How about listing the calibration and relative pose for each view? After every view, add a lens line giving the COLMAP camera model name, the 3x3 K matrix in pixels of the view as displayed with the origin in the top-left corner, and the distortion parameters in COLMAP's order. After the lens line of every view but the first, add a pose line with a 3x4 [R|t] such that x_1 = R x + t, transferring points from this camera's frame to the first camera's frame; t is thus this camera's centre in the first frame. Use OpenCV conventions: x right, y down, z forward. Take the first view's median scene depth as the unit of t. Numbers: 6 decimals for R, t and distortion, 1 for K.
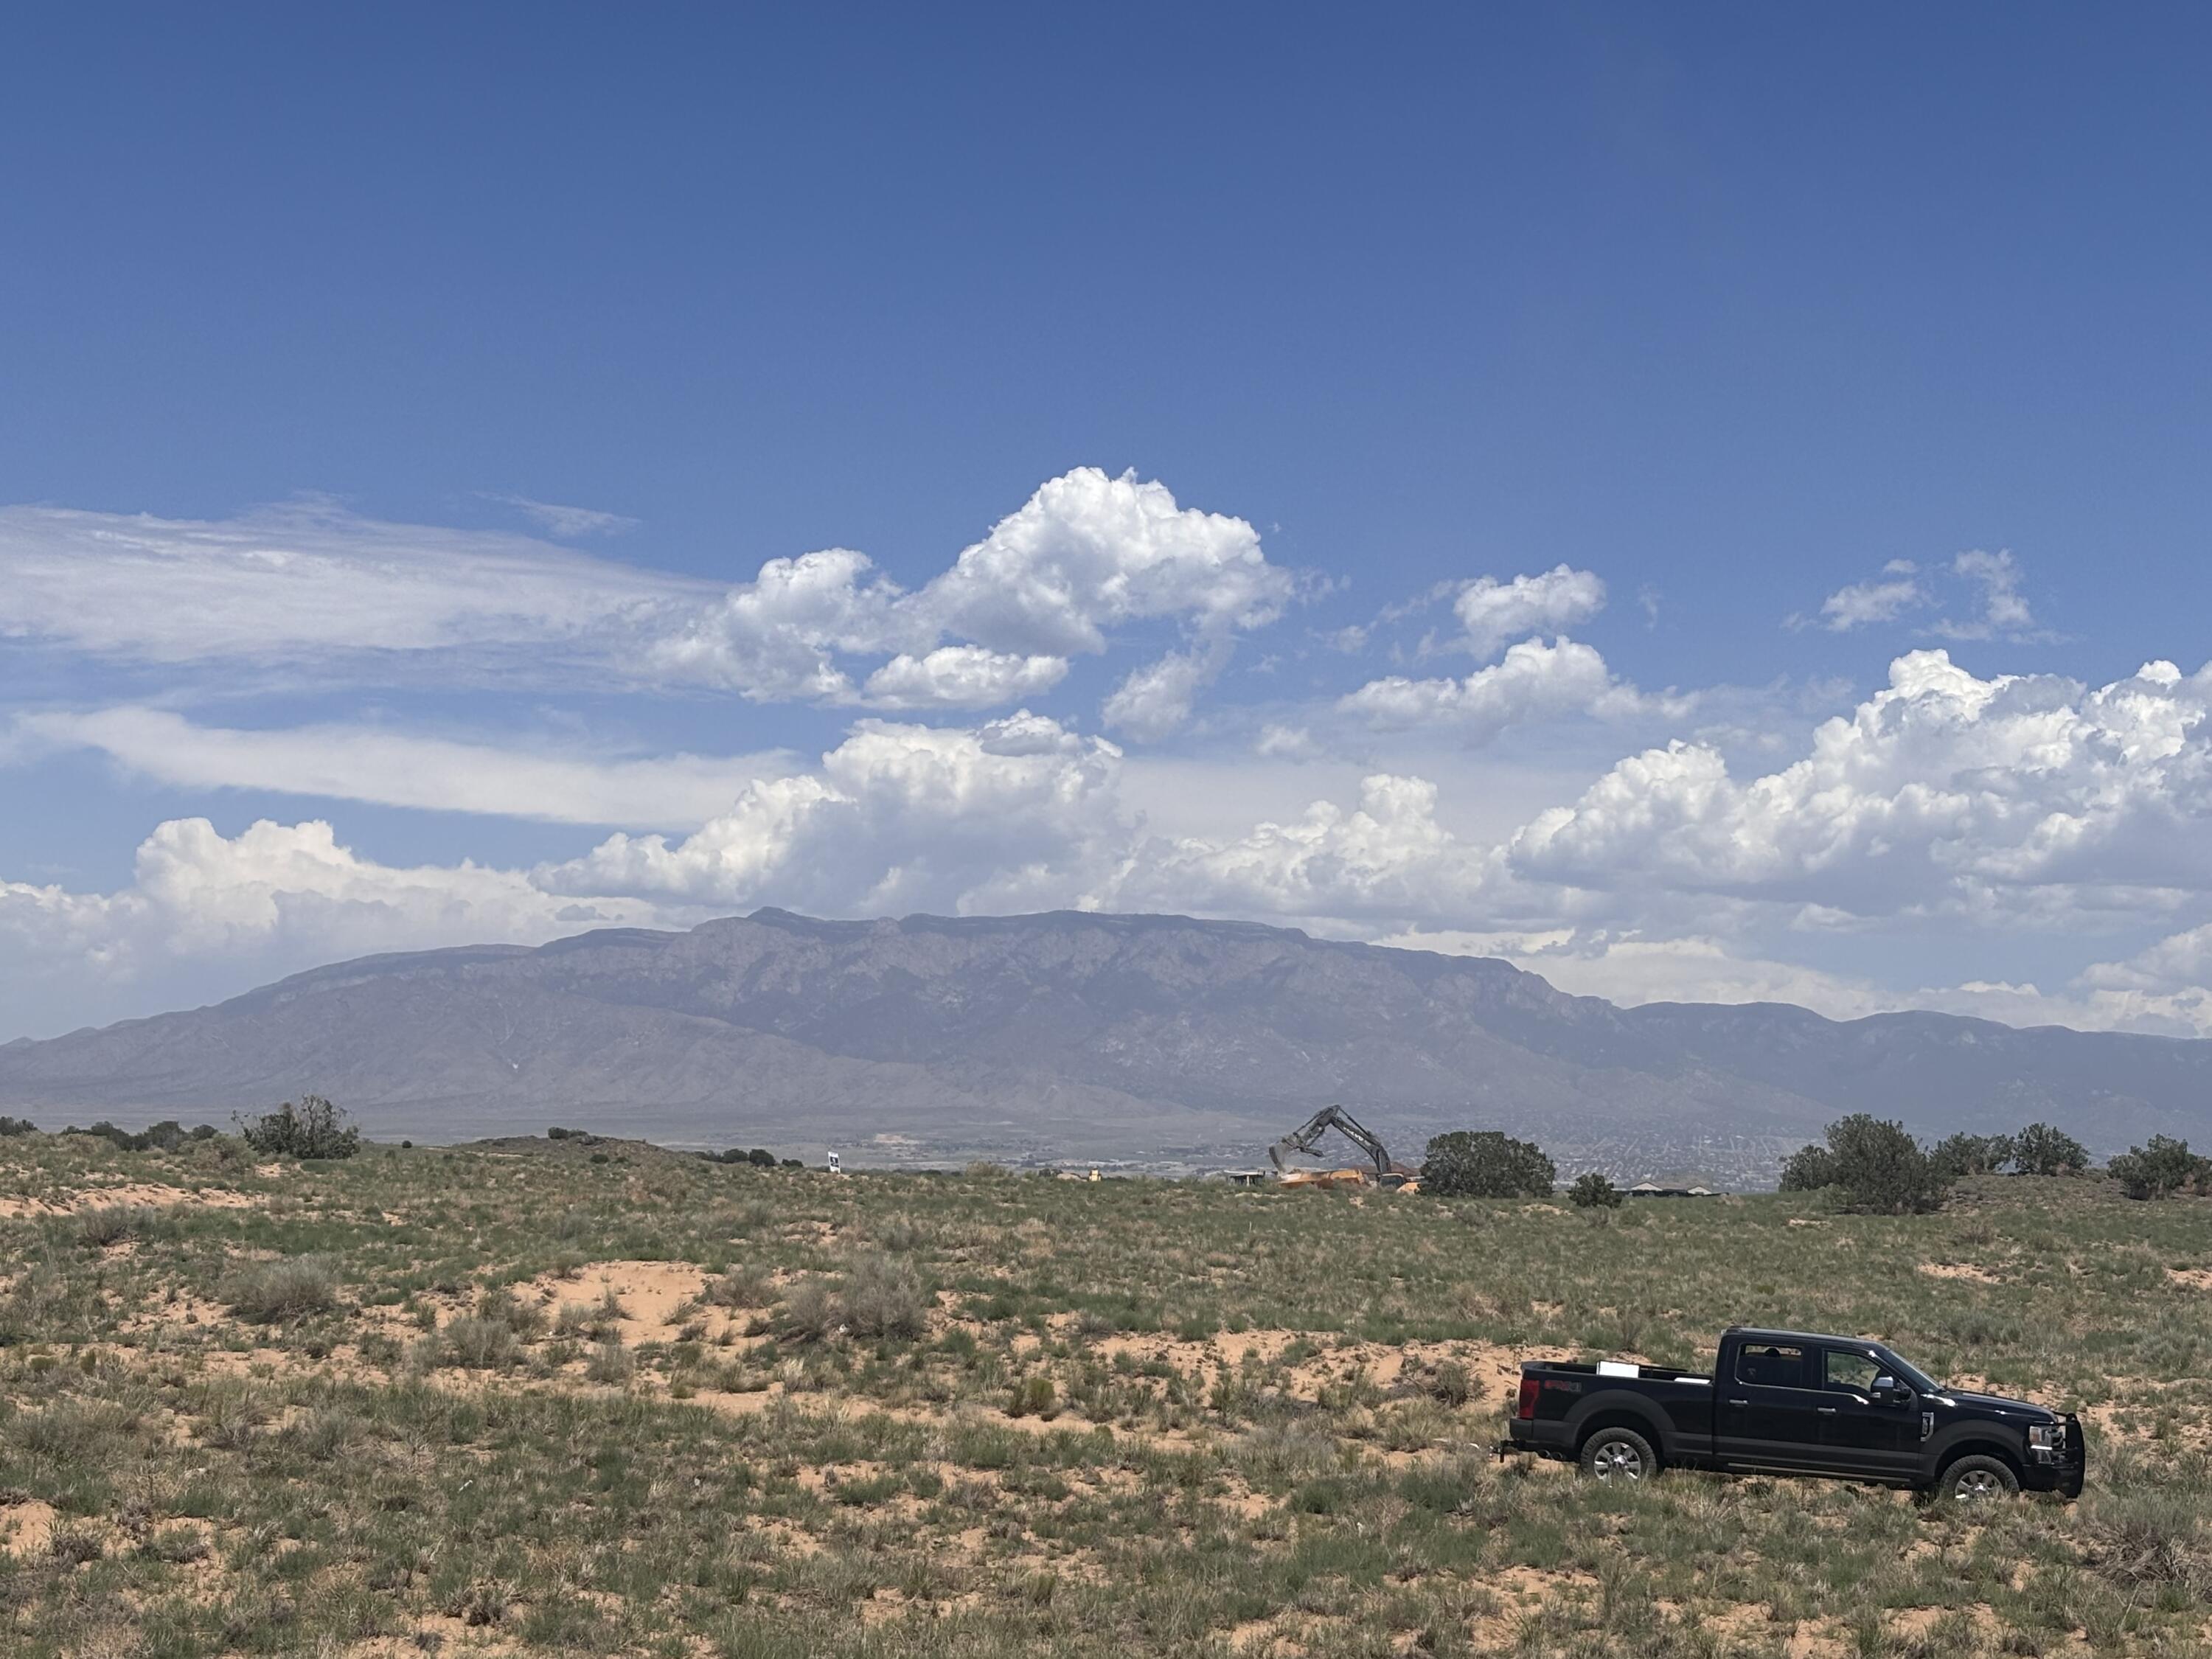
lens RADIAL K [[3466.0, 0, 1104.0], [0, 3466.0, 819.8], [0, 0, 1]] dist [0.135160, 0.000000]
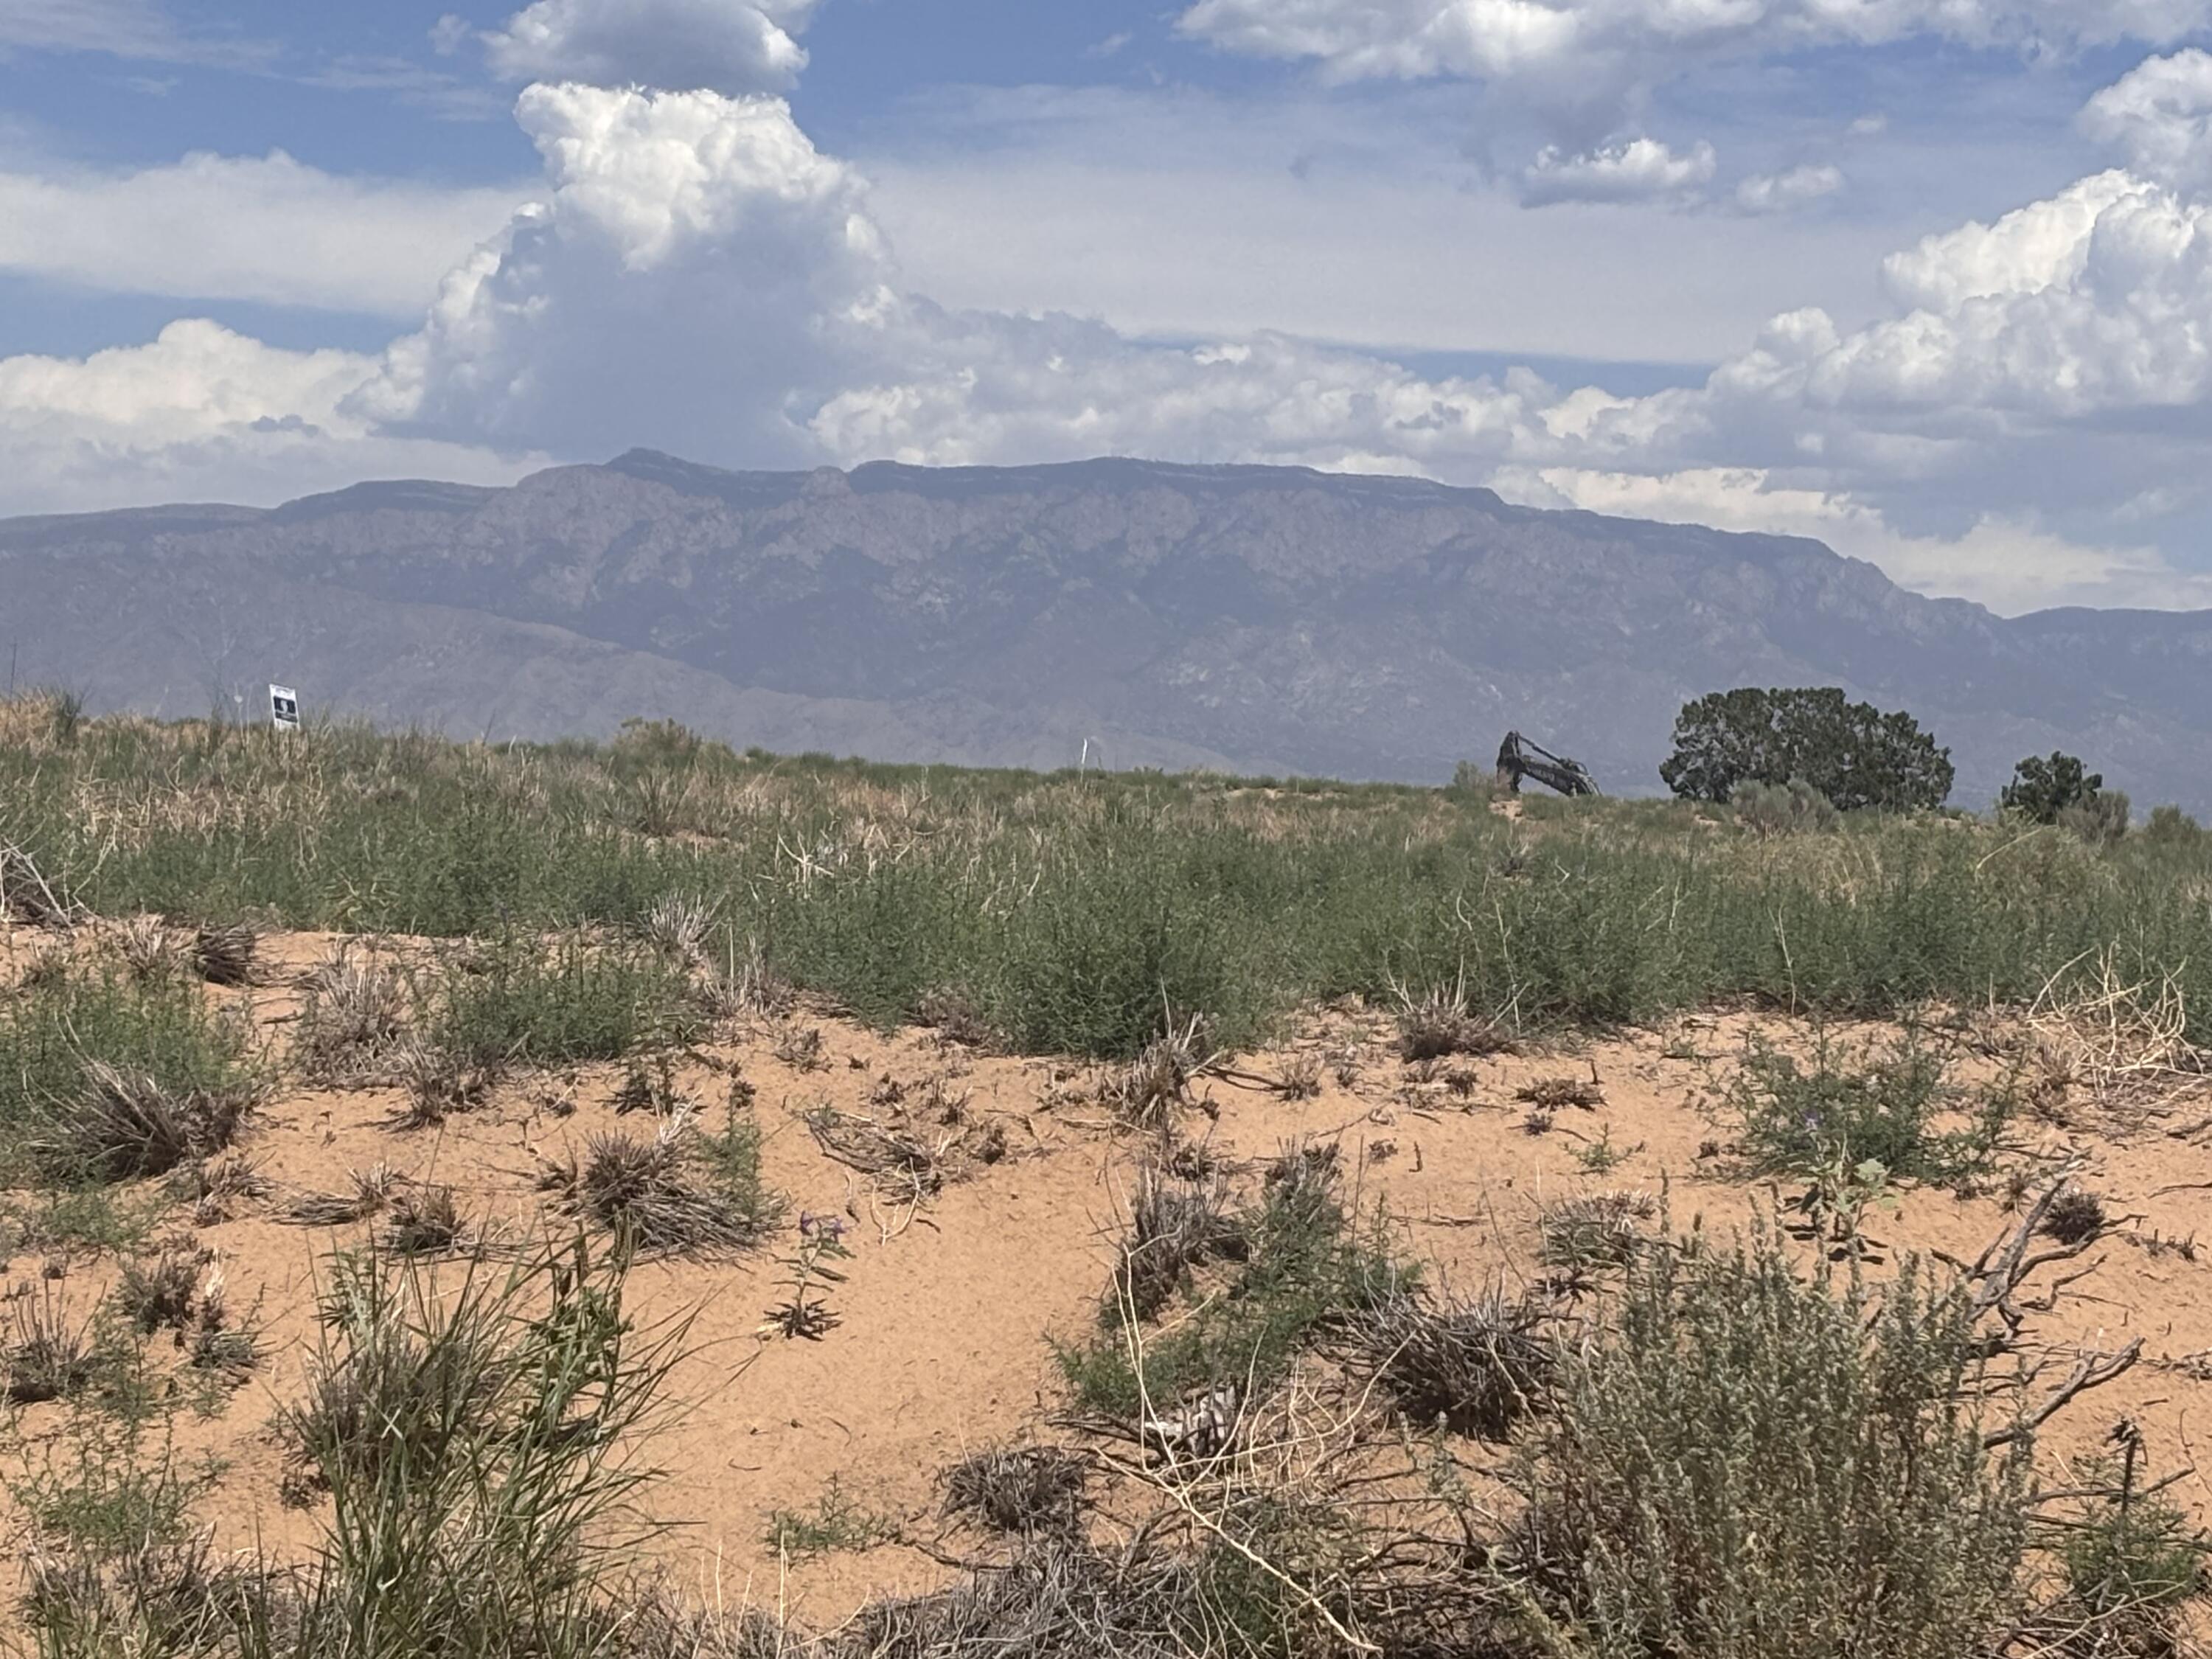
lens RADIAL K [[5516.3, 0, 1114.3], [0, 5516.3, 835.4], [0, 0, 1]] dist [0.160418, 0.000000]
pose [[0.999919, 0.006365, -0.010978, 0.025762], [-0.005305, 0.995556, 0.094022, 0.039783], [0.011528, -0.093956, 0.995510, 0.258973]]
